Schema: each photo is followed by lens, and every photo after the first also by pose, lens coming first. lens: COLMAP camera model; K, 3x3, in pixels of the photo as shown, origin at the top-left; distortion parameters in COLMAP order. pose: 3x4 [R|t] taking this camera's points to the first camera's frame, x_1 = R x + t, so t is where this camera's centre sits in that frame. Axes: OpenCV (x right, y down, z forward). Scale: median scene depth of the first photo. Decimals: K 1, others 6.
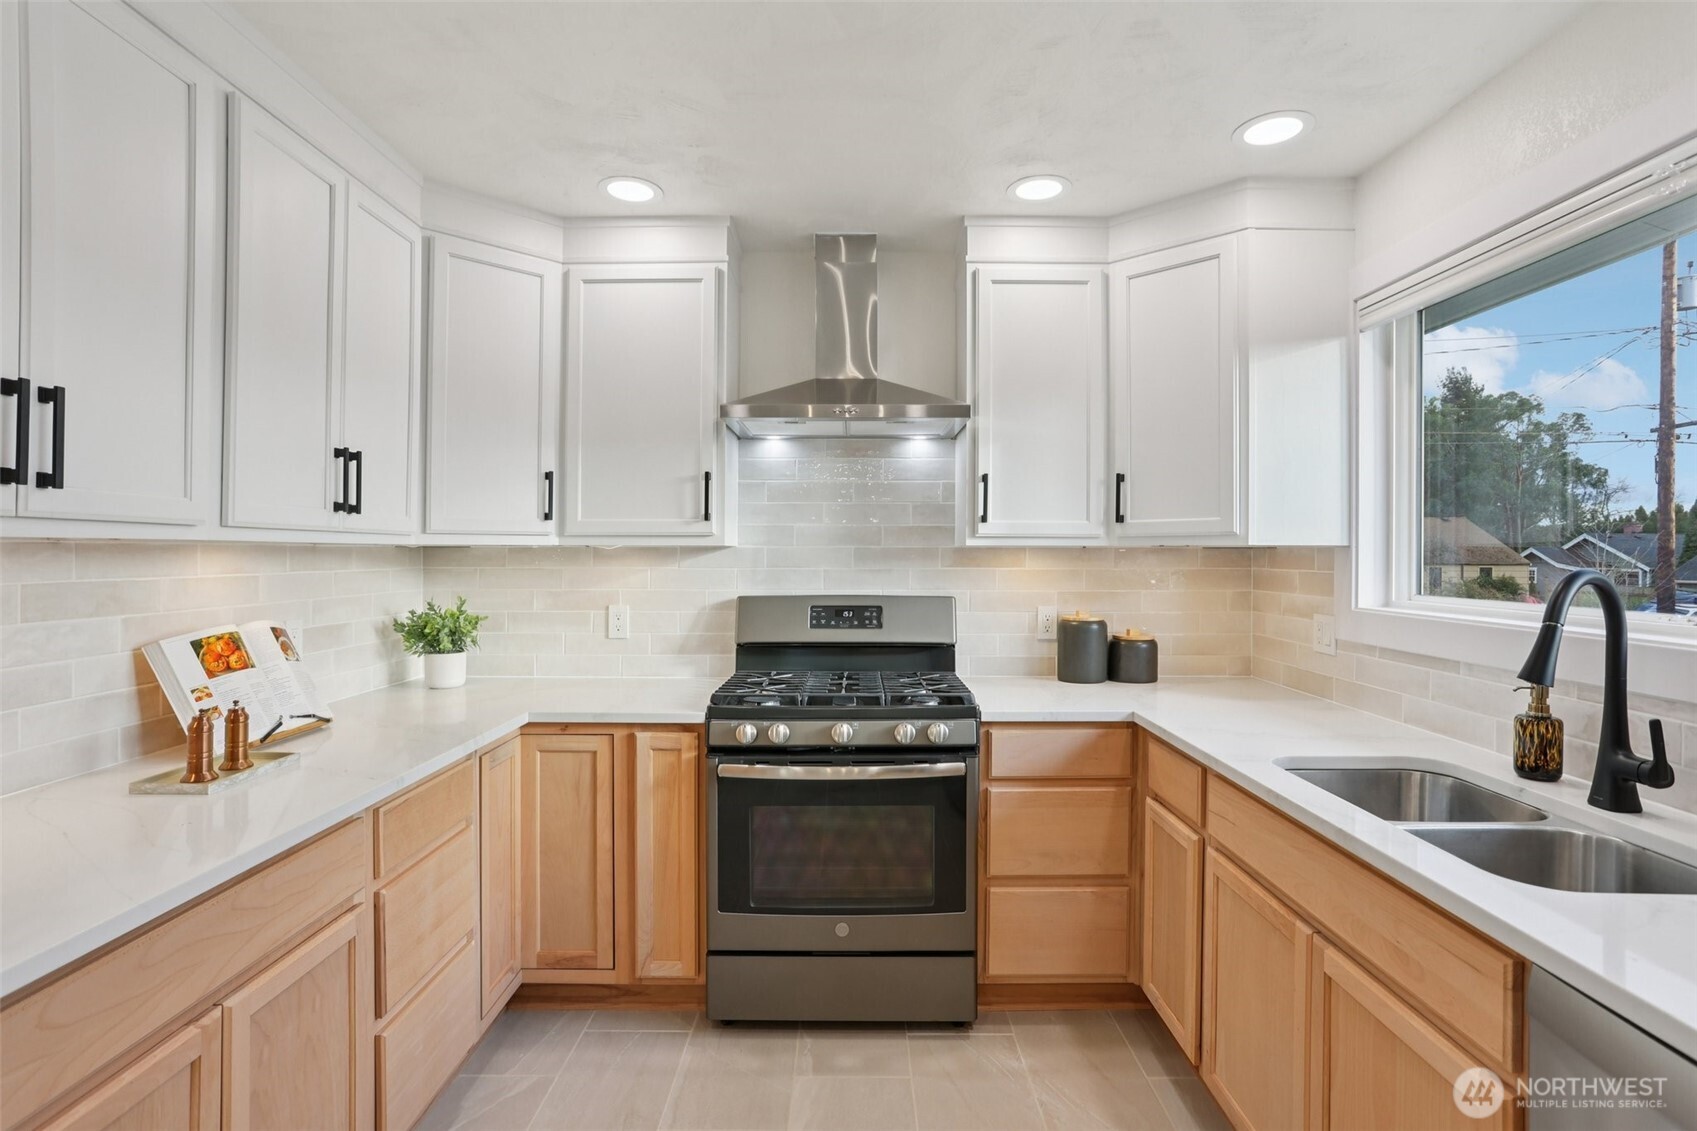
lens RADIAL K [[821.0, 0, 853.5], [0, 821.0, 547.5], [0, 0, 1]] dist [-0.066468, 0.038742]
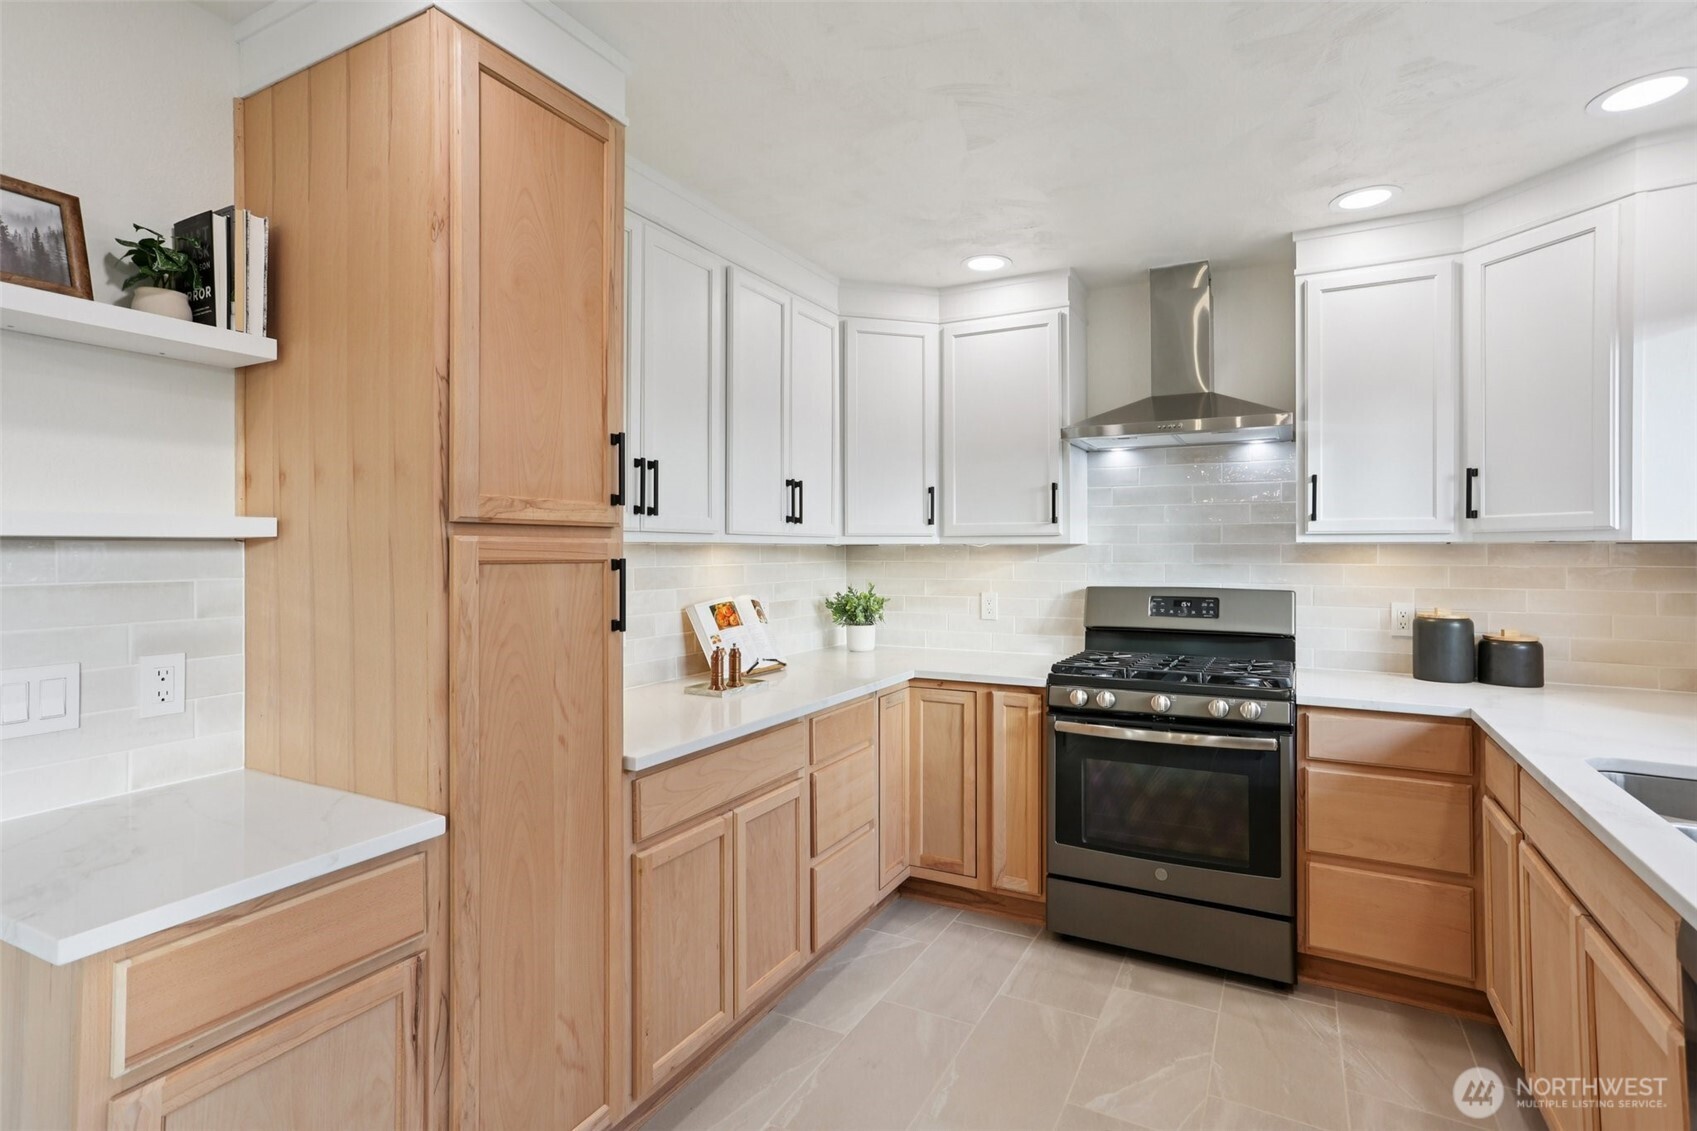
lens RADIAL K [[821.0, 0, 853.5], [0, 821.0, 547.5], [0, 0, 1]] dist [-0.066468, 0.038742]
pose [[0.880683, -0.001715, -0.473702, 0.139628], [0.004655, 0.999976, 0.005035, -0.004414], [0.473683, -0.006639, 0.880671, -0.215853]]
